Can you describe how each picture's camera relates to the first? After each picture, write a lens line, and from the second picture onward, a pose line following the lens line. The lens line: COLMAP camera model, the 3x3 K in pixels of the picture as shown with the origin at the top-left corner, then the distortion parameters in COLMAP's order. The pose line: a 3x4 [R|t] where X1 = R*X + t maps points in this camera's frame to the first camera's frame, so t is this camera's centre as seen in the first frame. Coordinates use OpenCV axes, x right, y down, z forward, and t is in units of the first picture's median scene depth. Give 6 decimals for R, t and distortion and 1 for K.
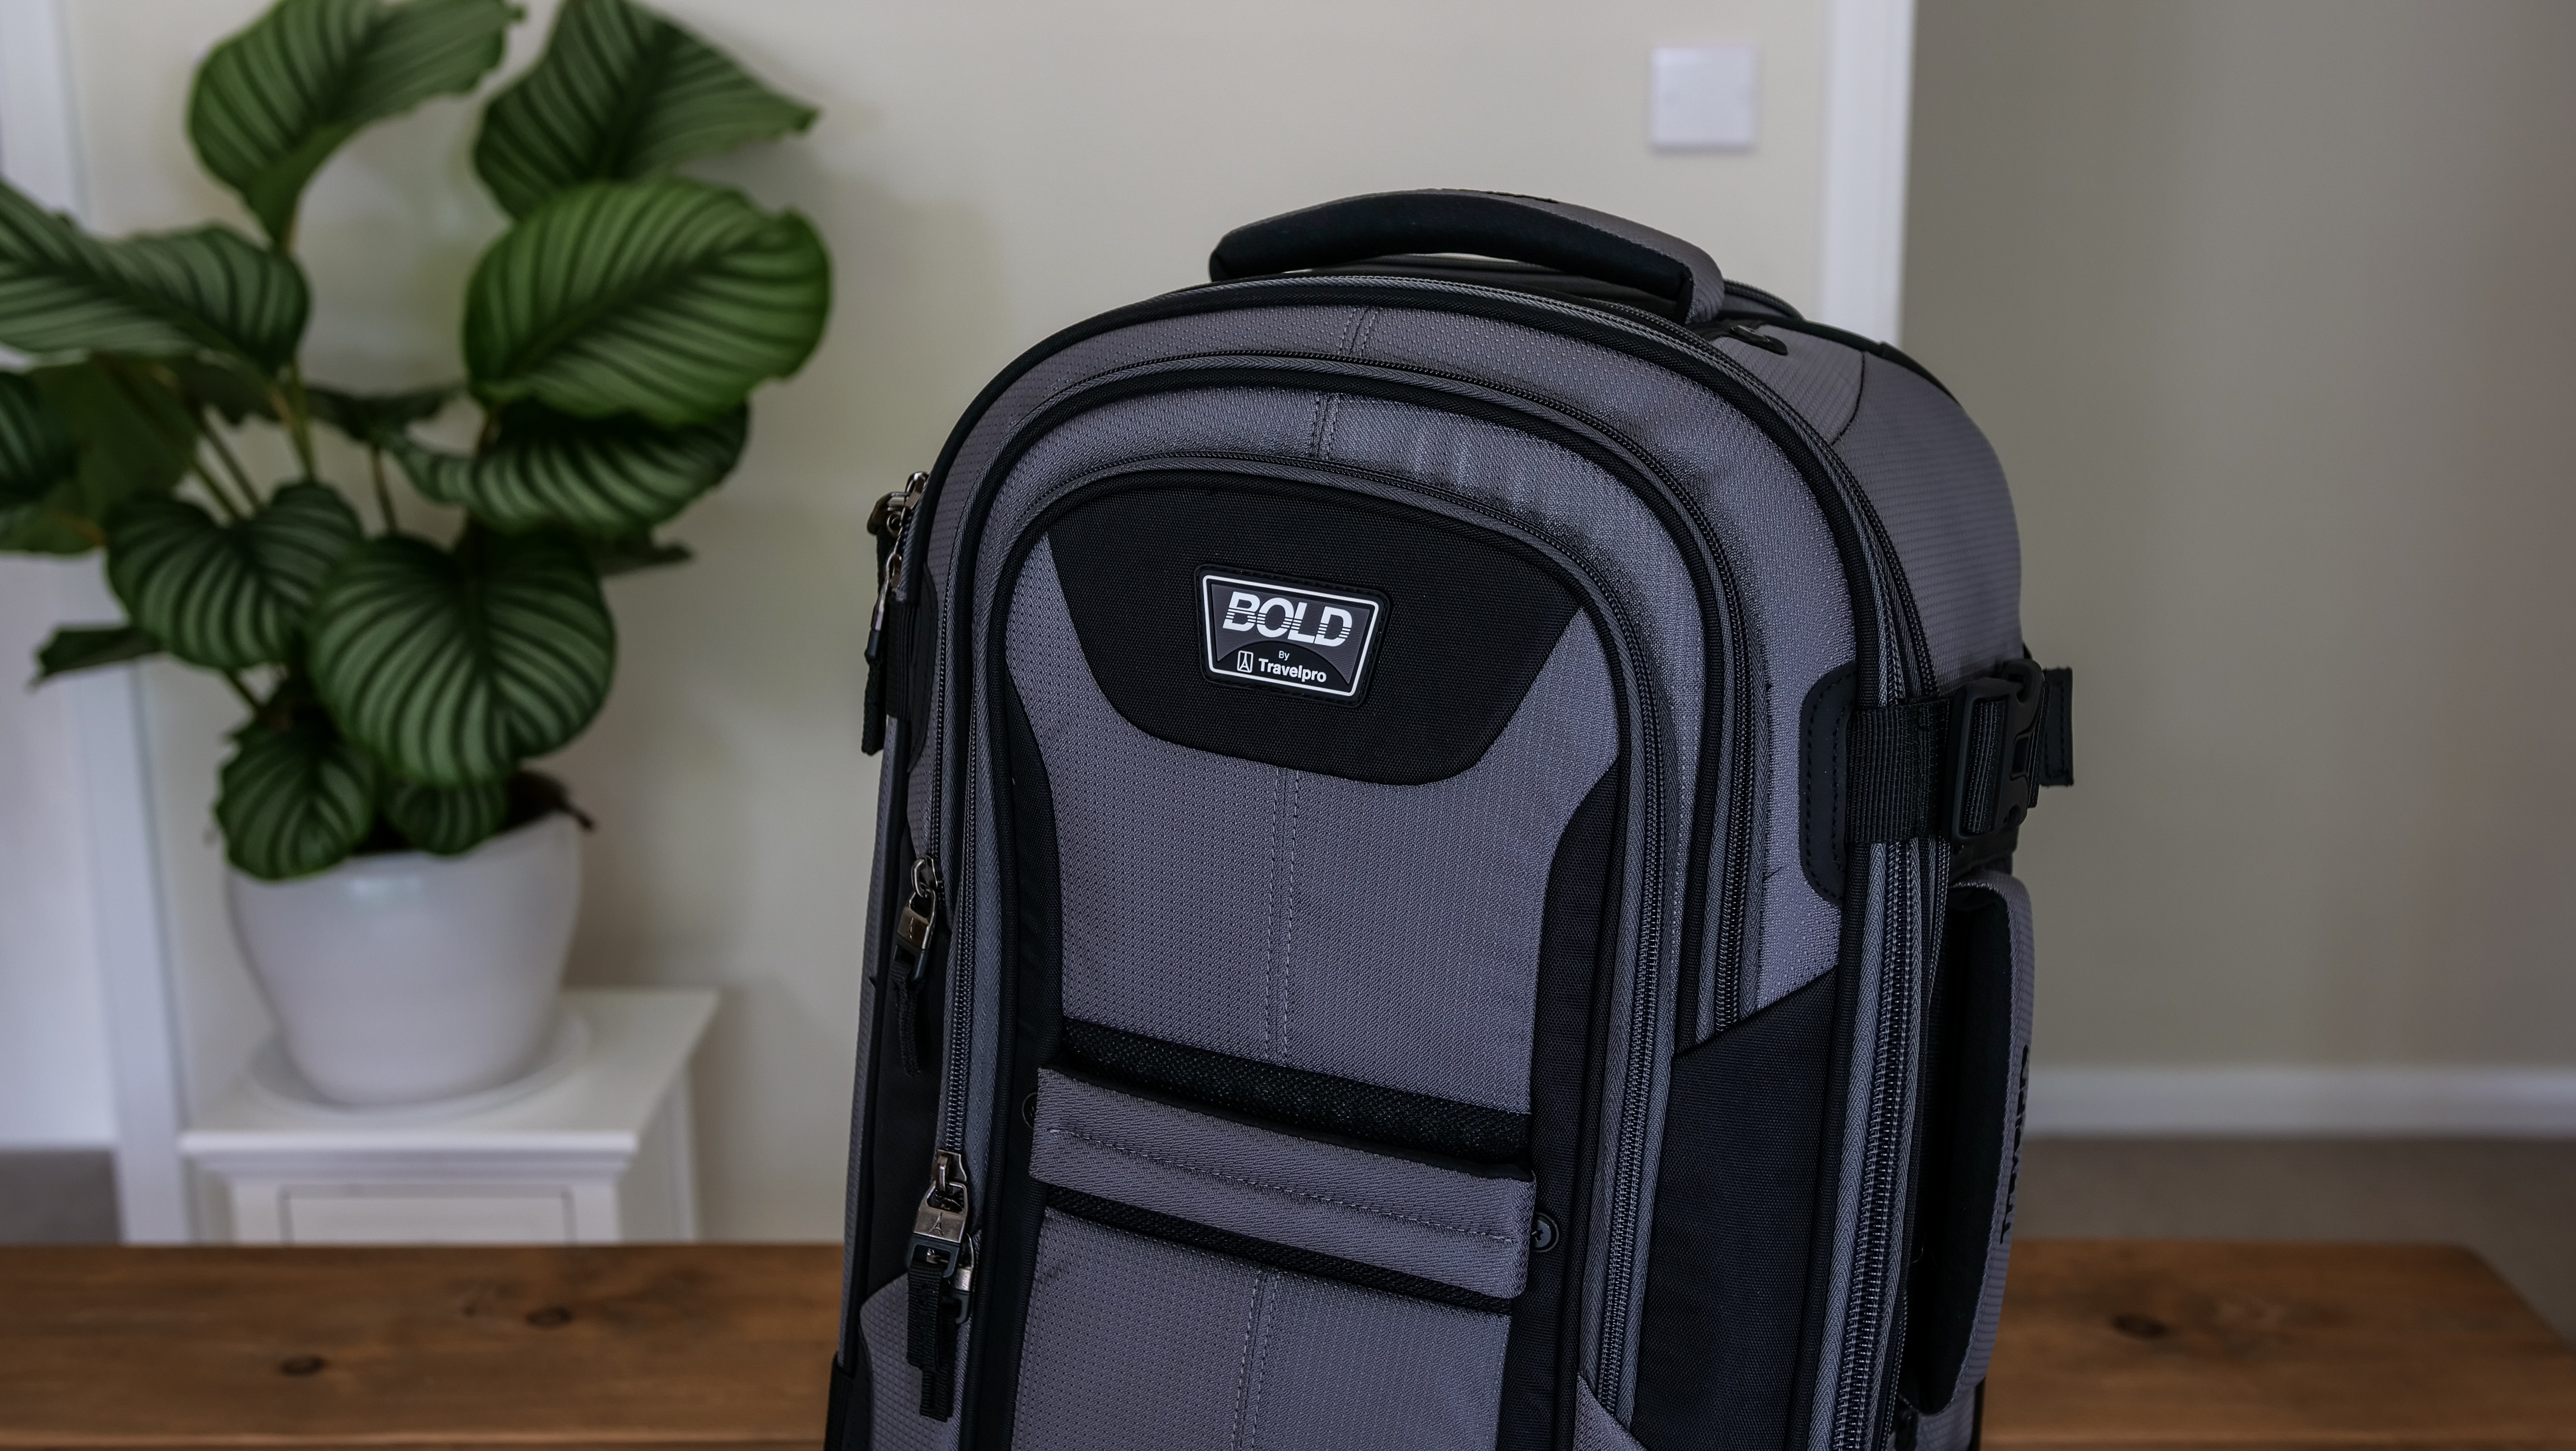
lens RADIAL K [[2937.3, 0, 1288.0], [0, 2937.3, 725.5], [0, 0, 1]] dist [-0.002888, 0.000748]
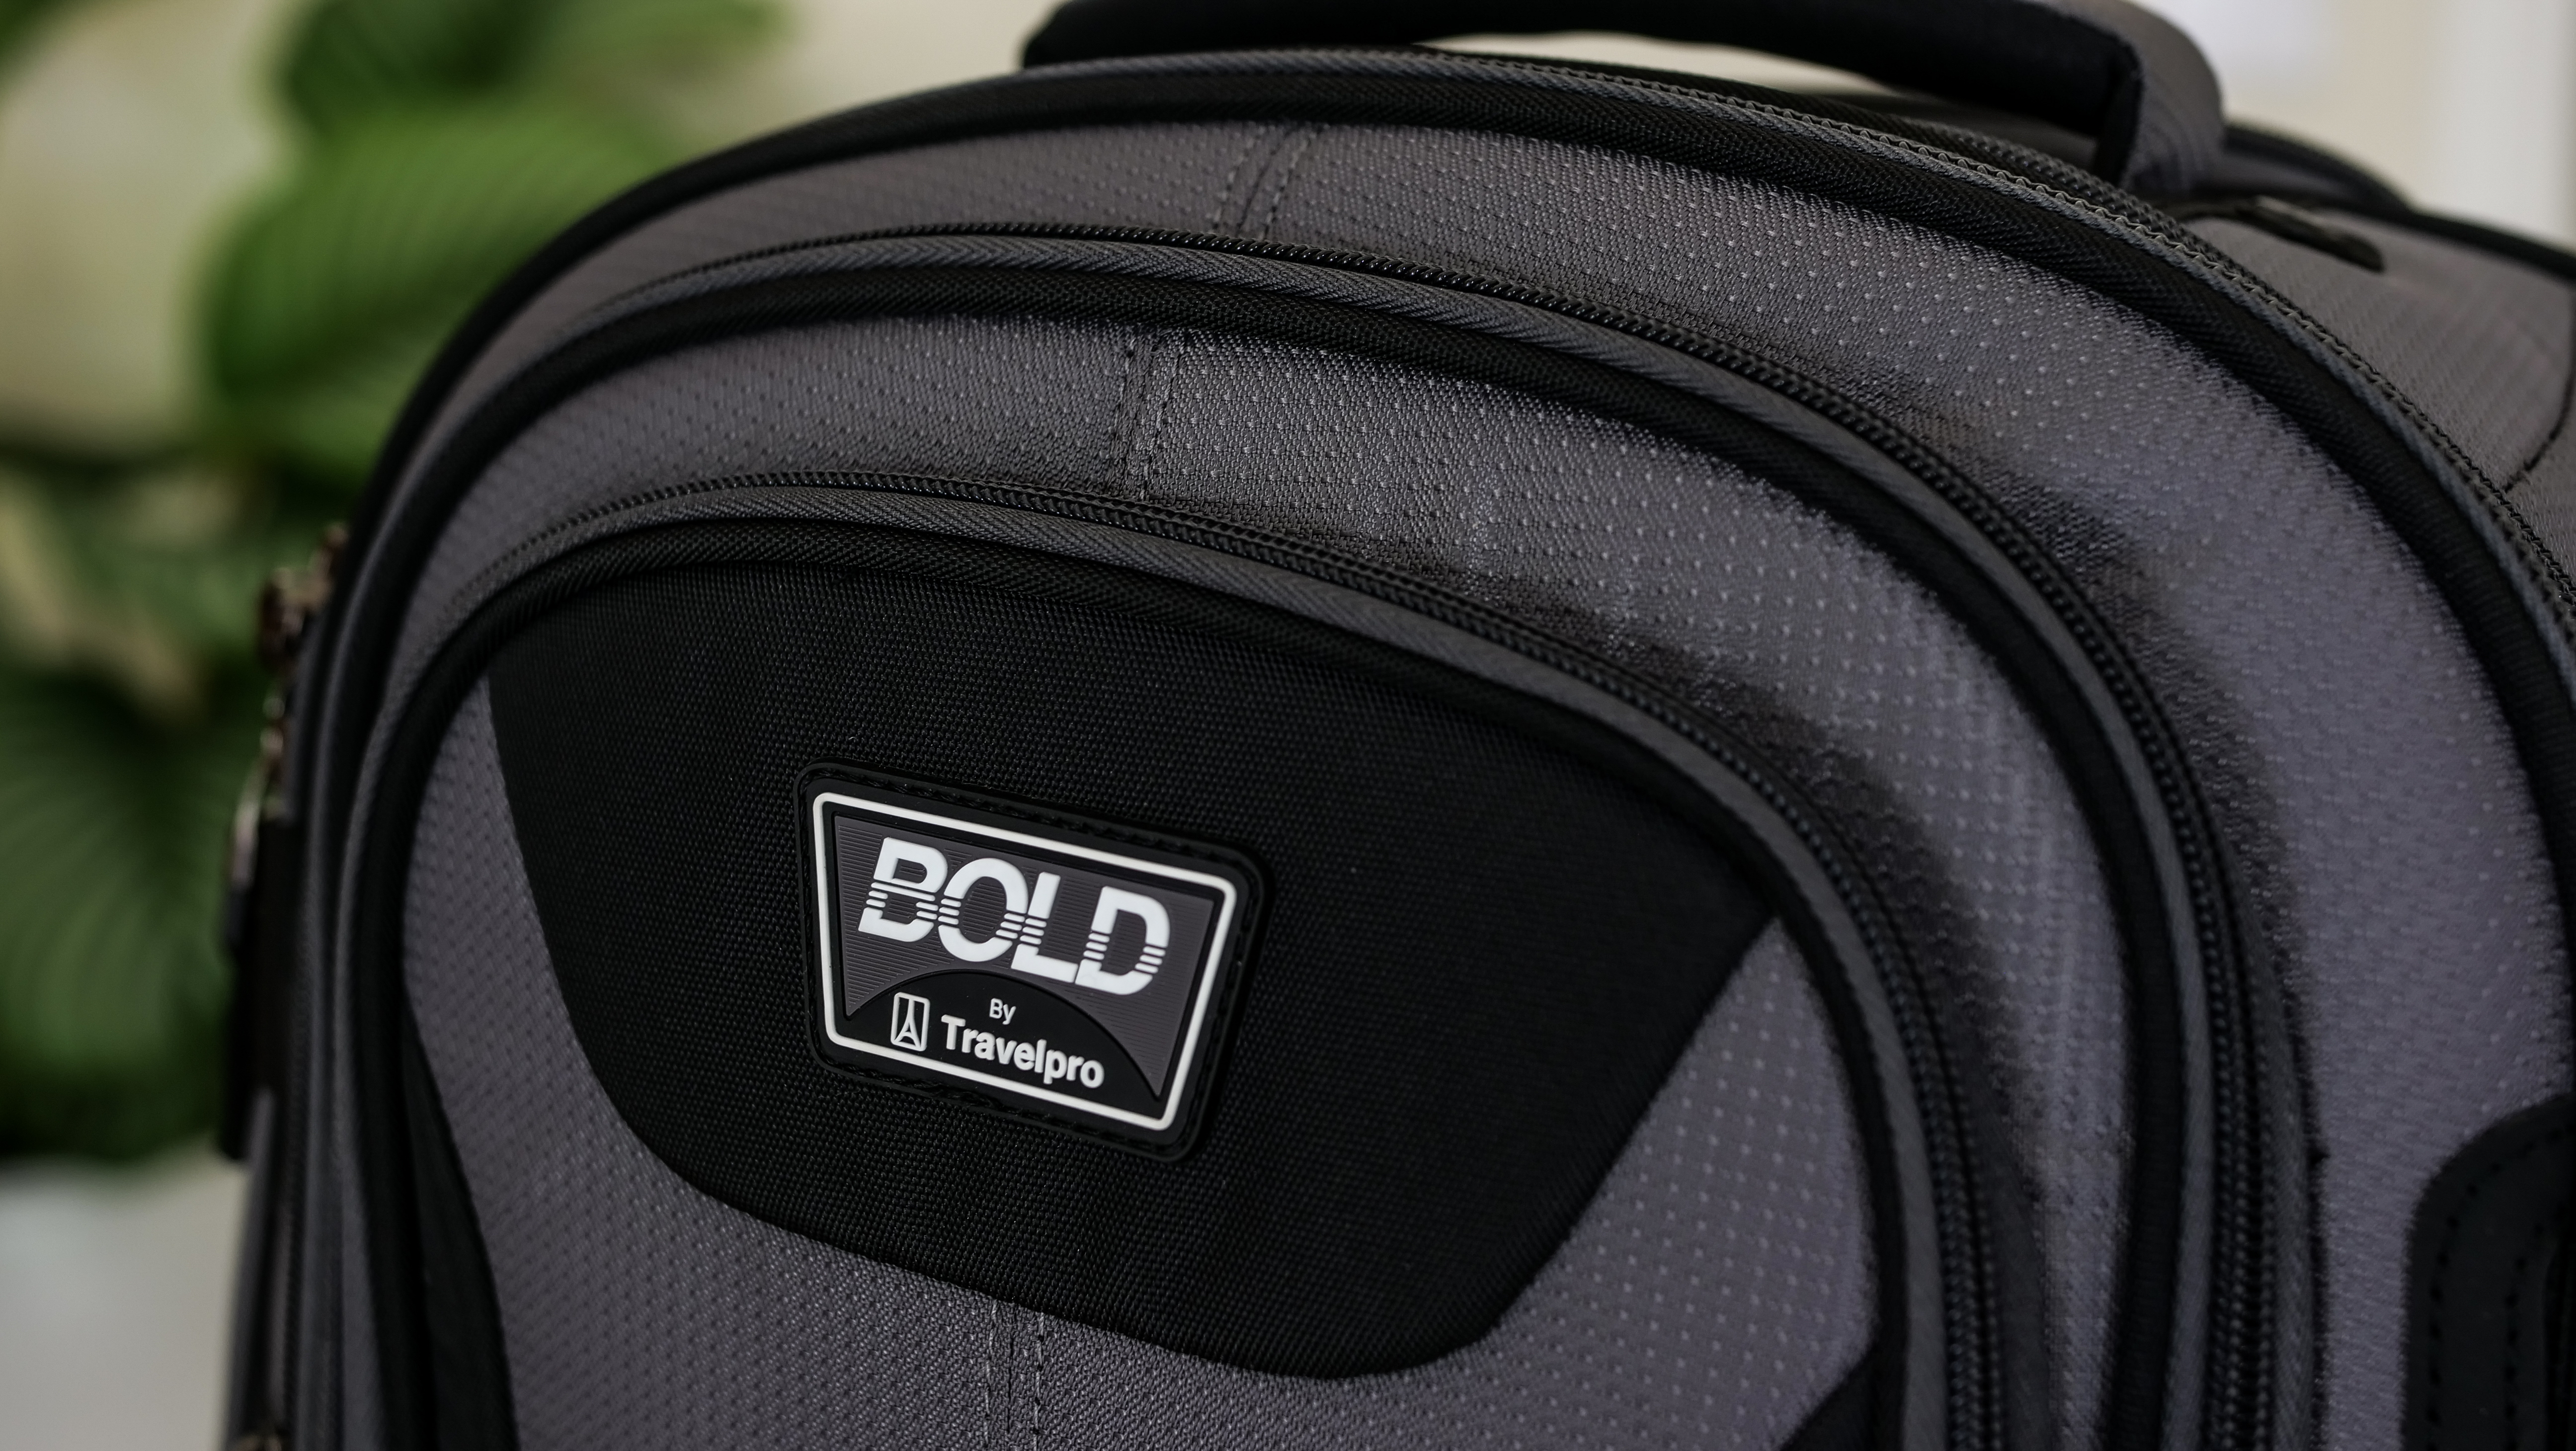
lens RADIAL K [[3834.2, 0, 1288.0], [0, 3834.2, 725.5], [0, 0, 1]] dist [0.081277, 0.104596]
pose [[0.994494, 0.027828, -0.101029, 0.084408], [-0.033628, 0.997855, -0.056169, -0.034156], [0.099249, 0.059258, 0.993297, 0.512777]]
